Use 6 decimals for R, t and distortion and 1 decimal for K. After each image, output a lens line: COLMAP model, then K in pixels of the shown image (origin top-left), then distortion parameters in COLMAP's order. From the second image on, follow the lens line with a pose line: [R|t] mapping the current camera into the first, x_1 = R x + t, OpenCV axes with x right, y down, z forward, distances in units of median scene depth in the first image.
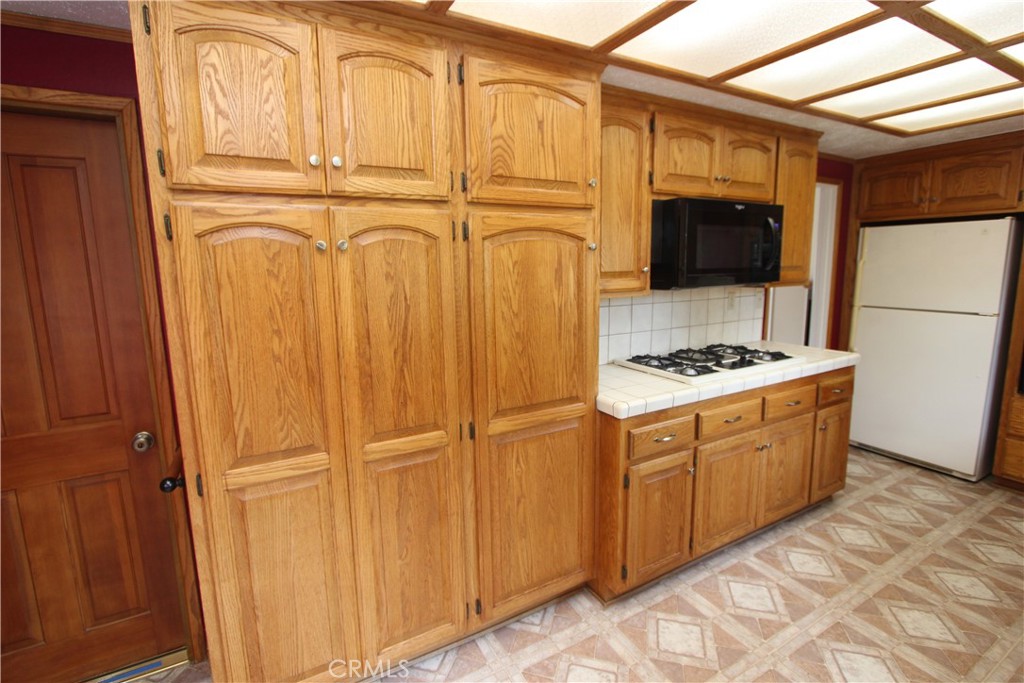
lens RADIAL K [[466.9, 0, 514.6], [0, 466.9, 337.1], [0, 0, 1]] dist [-0.018639, 0.002244]
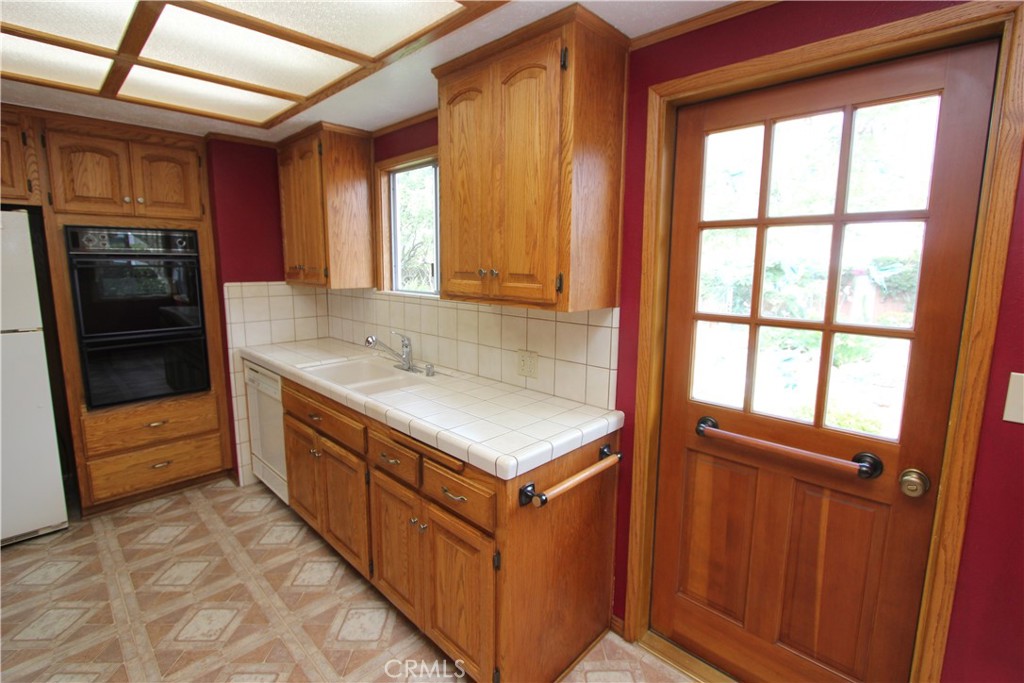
lens RADIAL K [[466.9, 0, 508.5], [0, 466.9, 329.6], [0, 0, 1]] dist [-0.018639, 0.002244]
pose [[-0.293980, -0.123712, 0.947772, 0.036175], [0.144519, 0.974435, 0.172019, -0.123165], [-0.944823, 0.187541, -0.268586, 0.774702]]
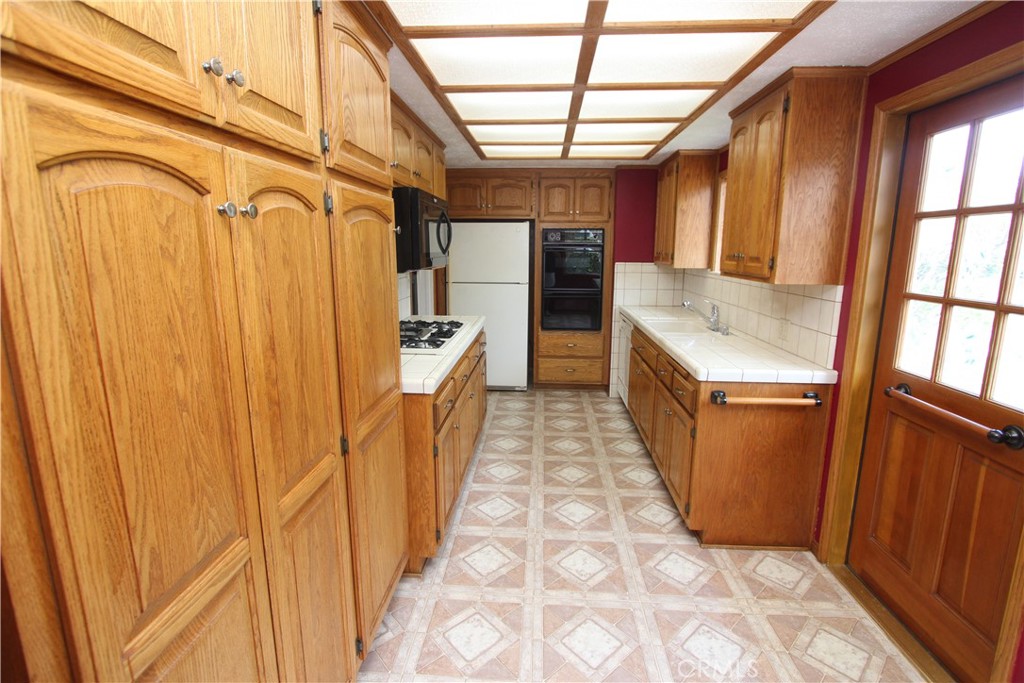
lens RADIAL K [[466.9, 0, 516.0], [0, 466.9, 337.1], [0, 0, 1]] dist [-0.018639, 0.002244]
pose [[0.531763, -0.141187, 0.835042, -0.636838], [0.116956, 0.988801, 0.092706, -0.034707], [-0.838779, 0.048365, 0.542320, 0.298234]]
